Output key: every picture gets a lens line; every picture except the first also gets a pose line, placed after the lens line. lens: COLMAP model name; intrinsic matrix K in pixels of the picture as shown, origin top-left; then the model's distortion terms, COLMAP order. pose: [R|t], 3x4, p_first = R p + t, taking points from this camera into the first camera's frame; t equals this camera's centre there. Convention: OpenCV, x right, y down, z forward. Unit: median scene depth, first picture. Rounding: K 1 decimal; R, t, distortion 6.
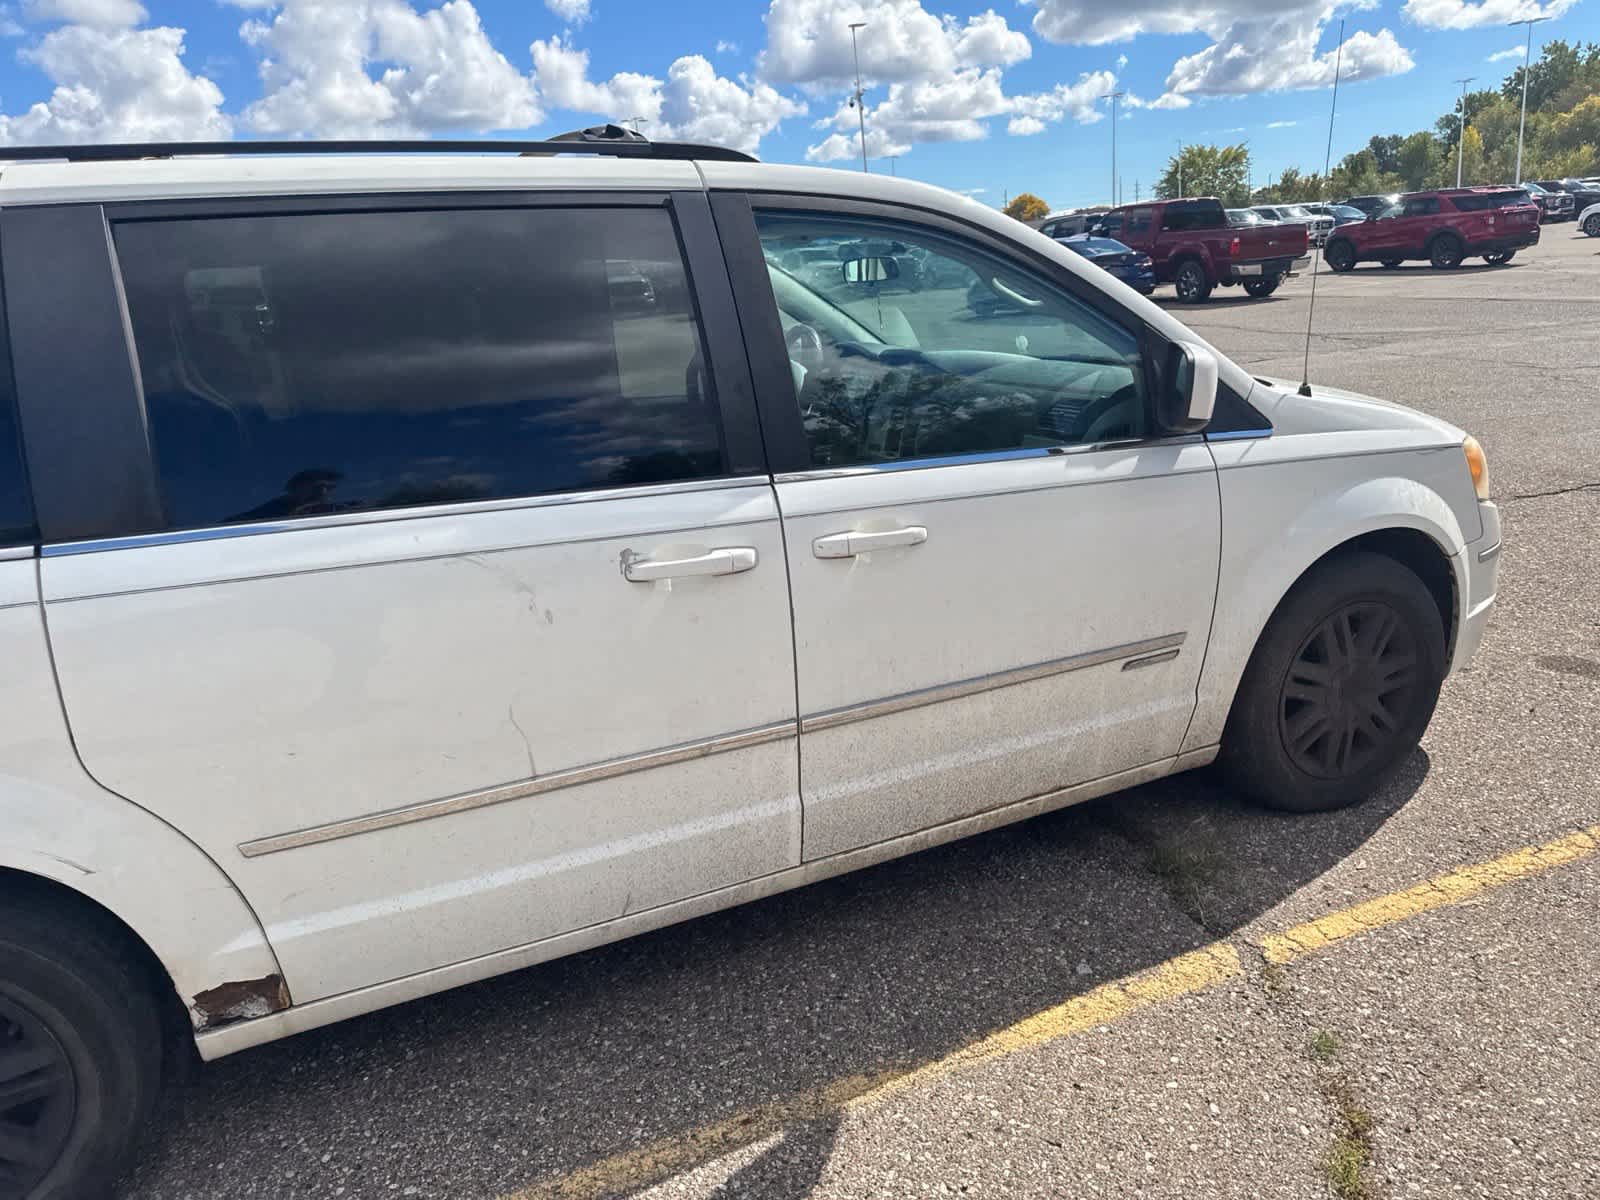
lens RADIAL K [[1140.2, 0, 800.7], [0, 1140.2, 607.1], [0, 0, 1]] dist [0.007218, -0.008508]
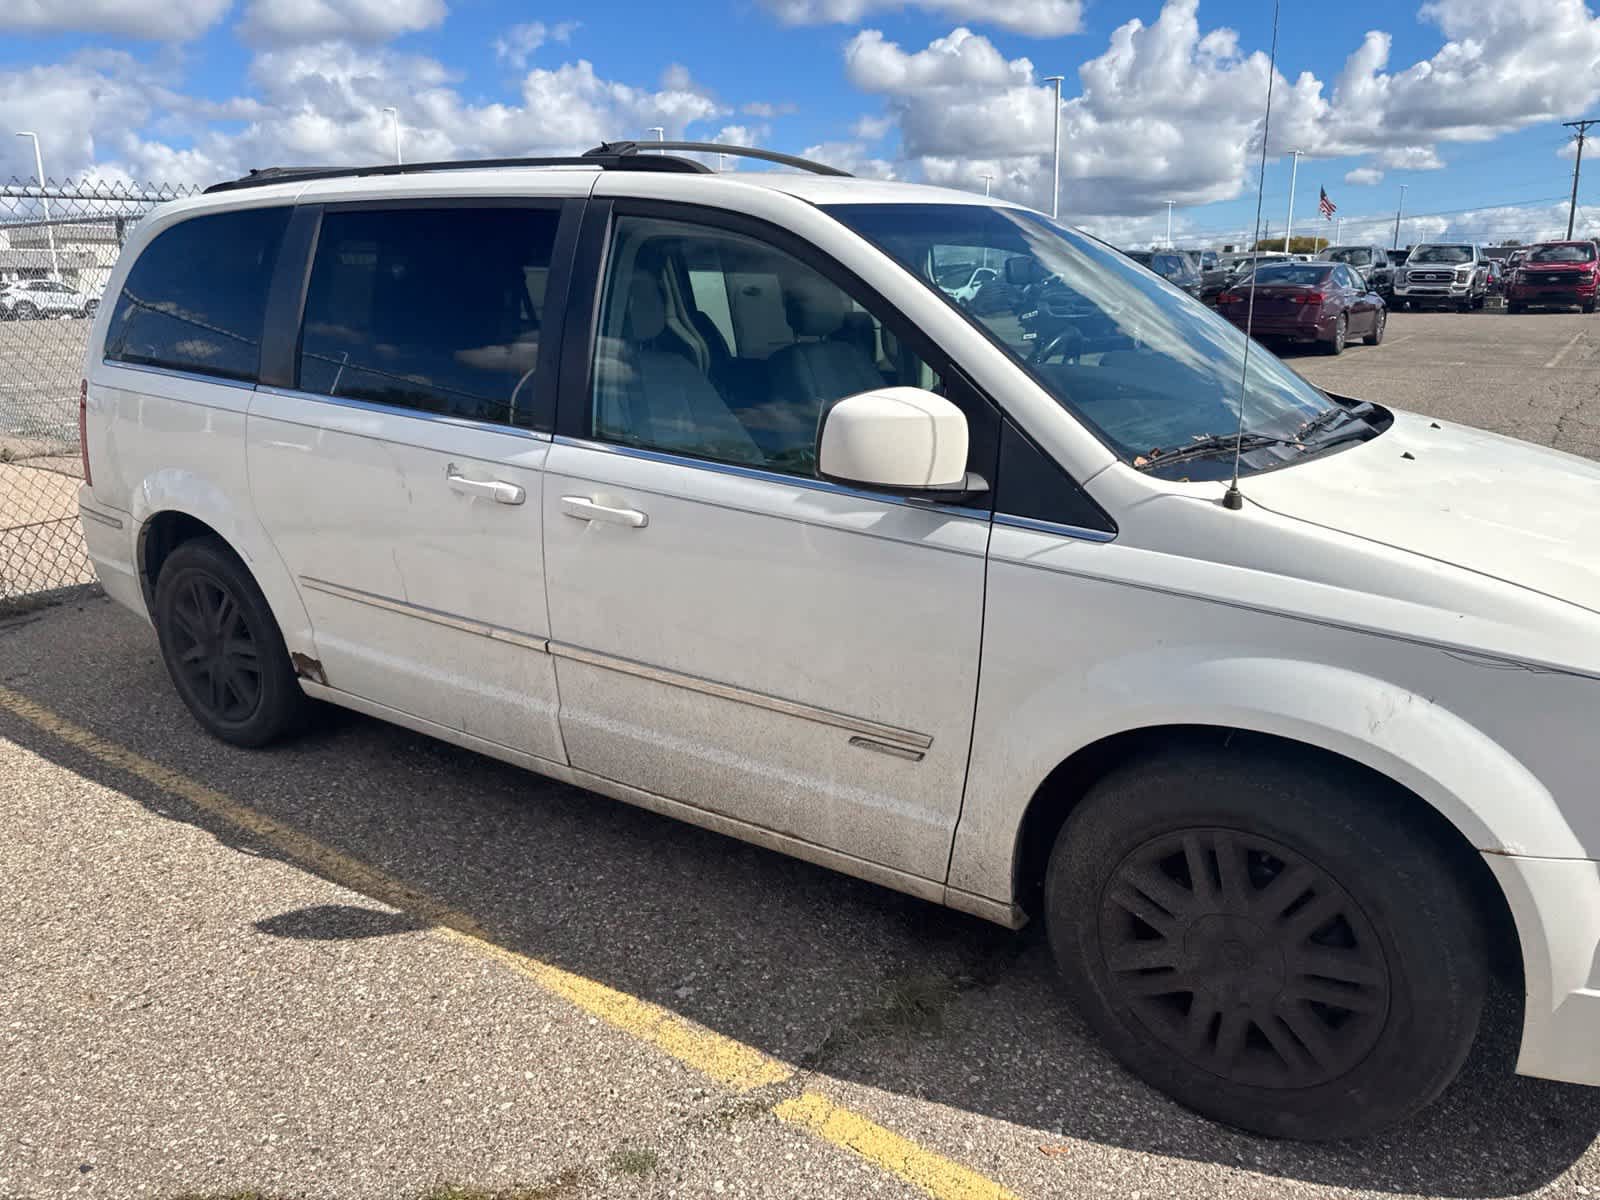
lens RADIAL K [[1138.4, 0, 786.0], [0, 1138.4, 600.9], [0, 0, 1]] dist [0.005440, -0.005969]
pose [[0.521210, 0.303578, -0.797609, 0.917737], [-0.275150, 0.944463, 0.179672, -0.192724], [0.807857, 0.125815, 0.575793, 0.430185]]
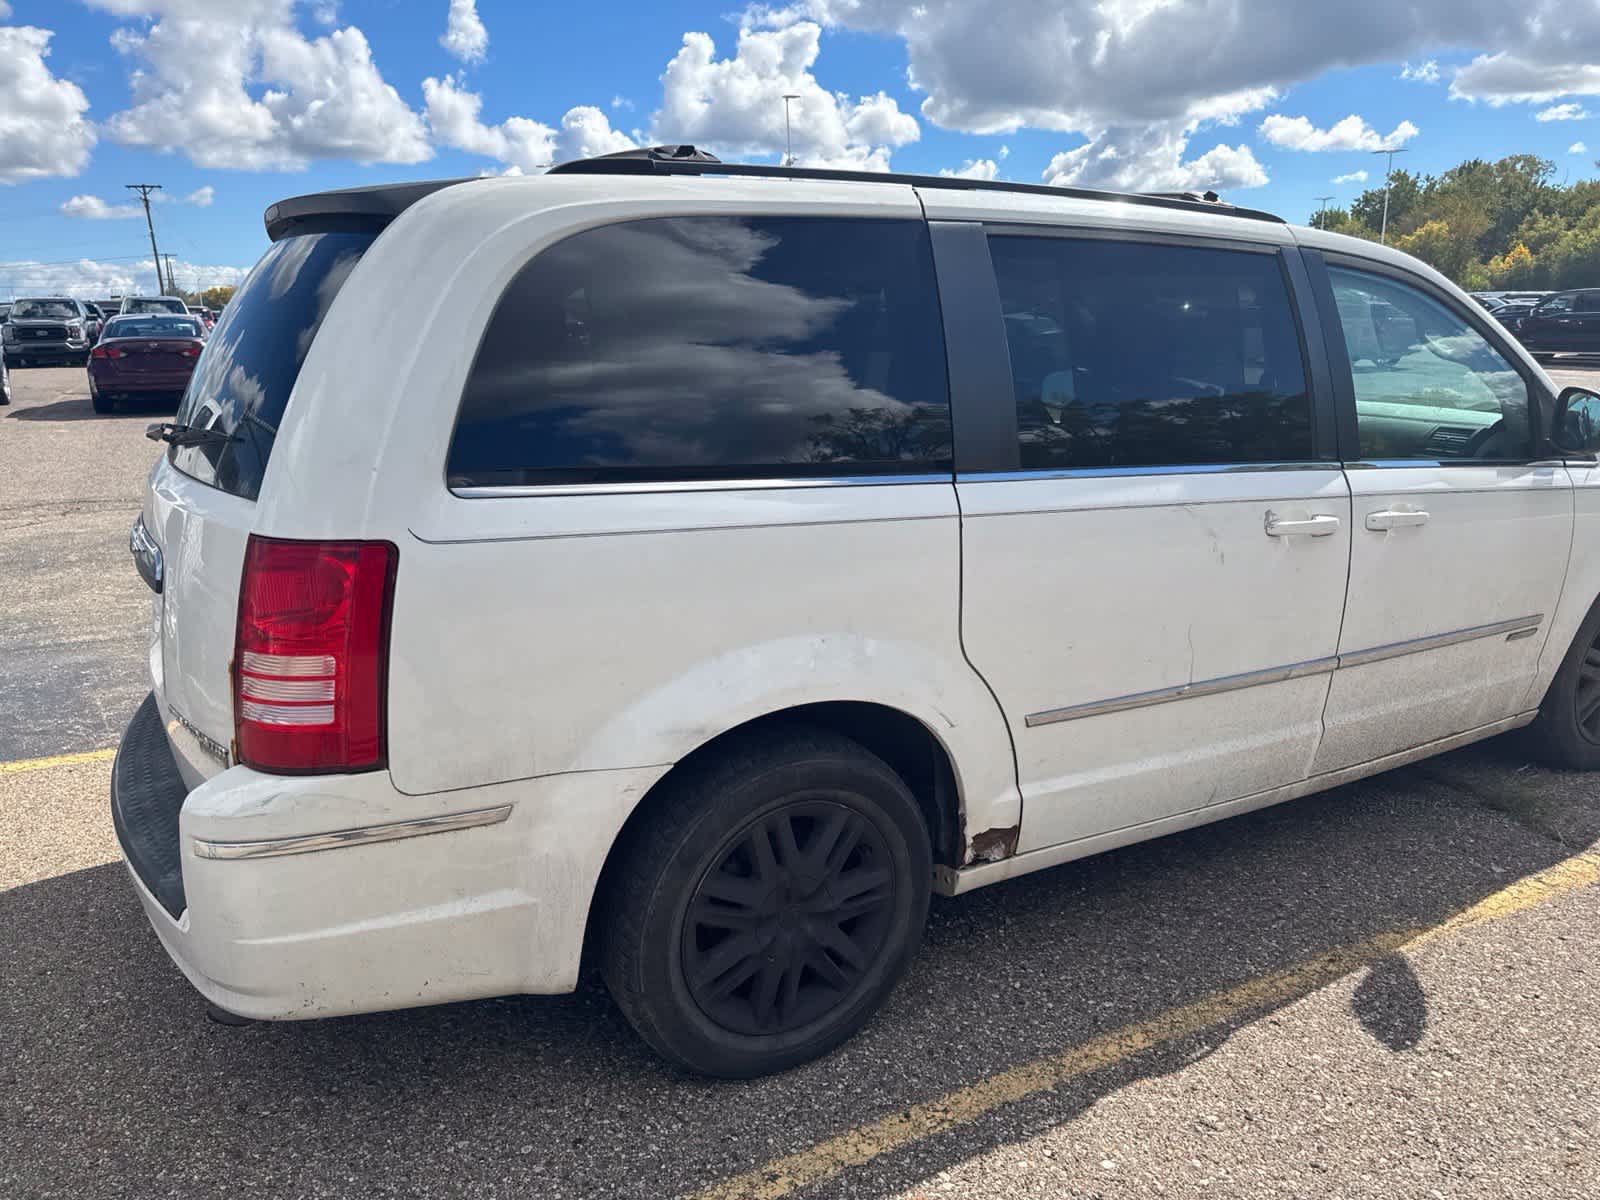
lens RADIAL K [[1142.5, 0, 798.4], [0, 1142.5, 609.8], [0, 0, 1]] dist [0.005319, -0.006665]
pose [[0.992702, 0.046177, 0.111401, -0.639394], [-0.040865, 0.997937, -0.049507, 0.115573], [-0.113457, 0.044593, 0.992542, -0.179669]]
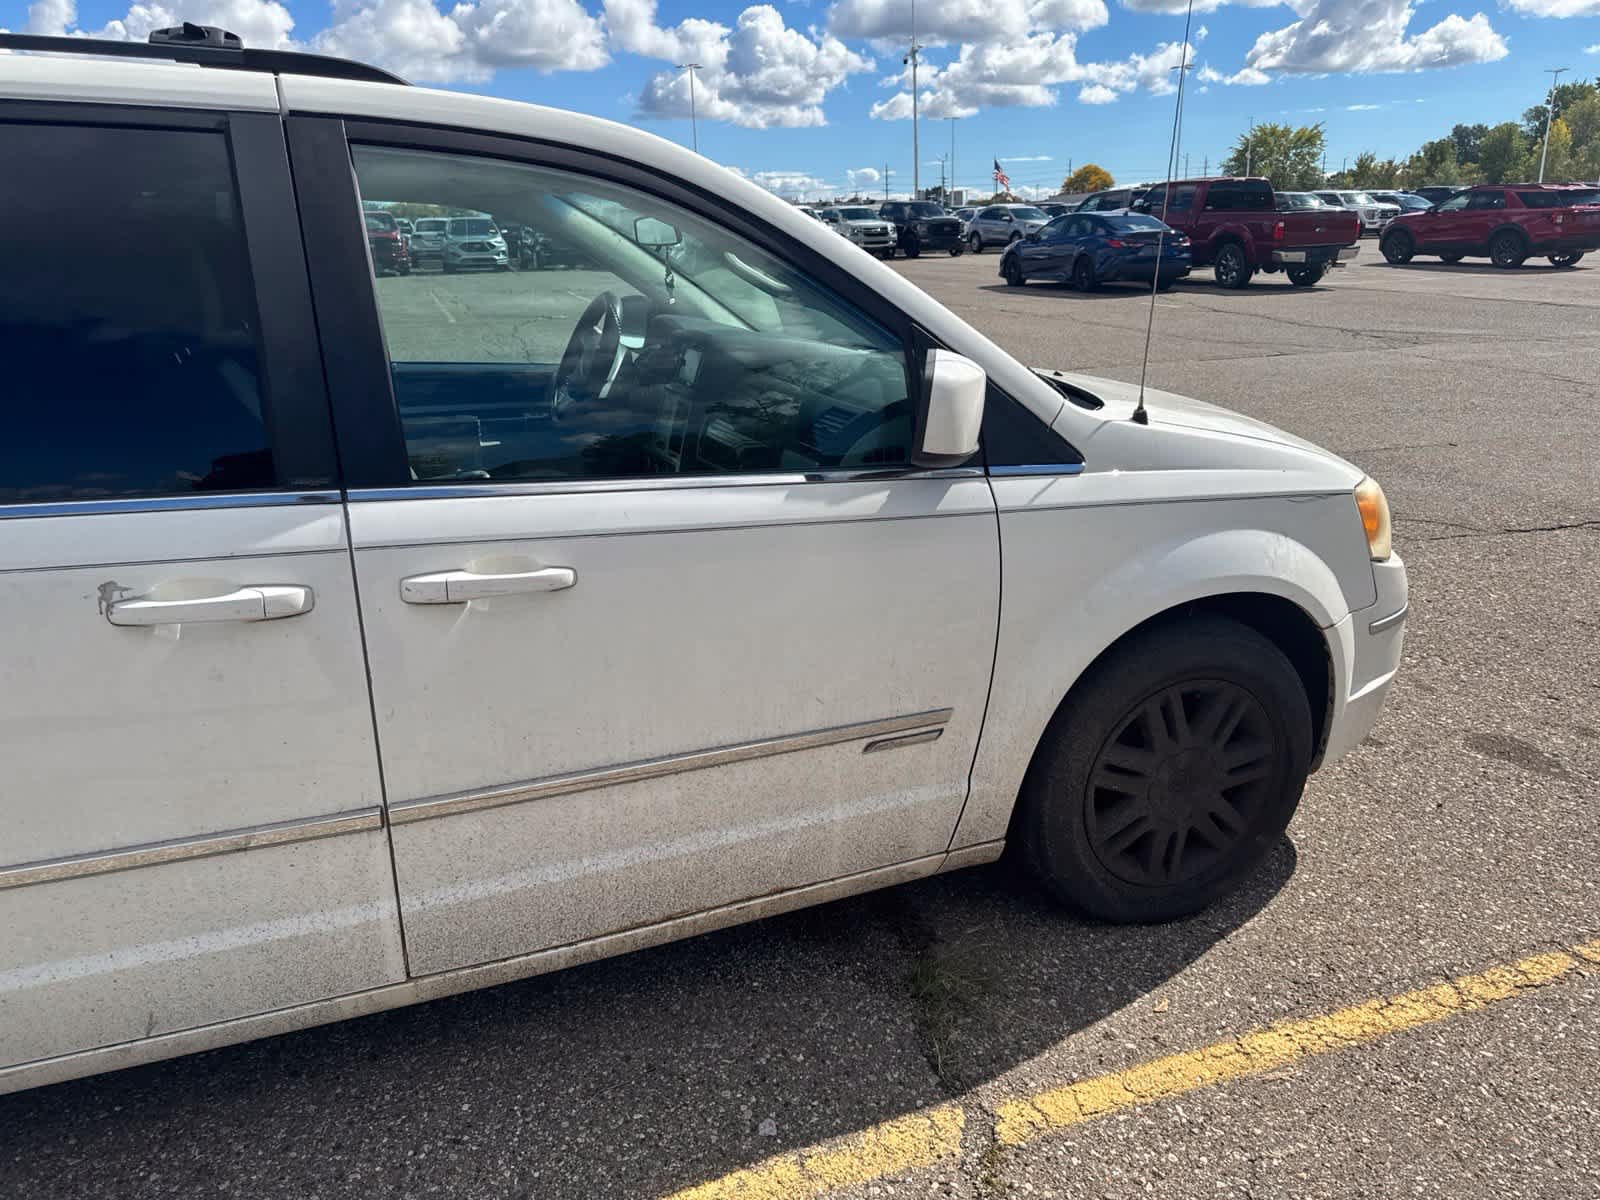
lens RADIAL K [[1145.9, 0, 792.0], [0, 1145.9, 594.0], [0, 0, 1]] dist [0.004420, -0.004750]
pose [[0.996978, 0.069058, -0.035577, 0.250910], [-0.068256, 0.997396, 0.023286, -0.071033], [0.037092, -0.020787, 0.999096, 0.192039]]
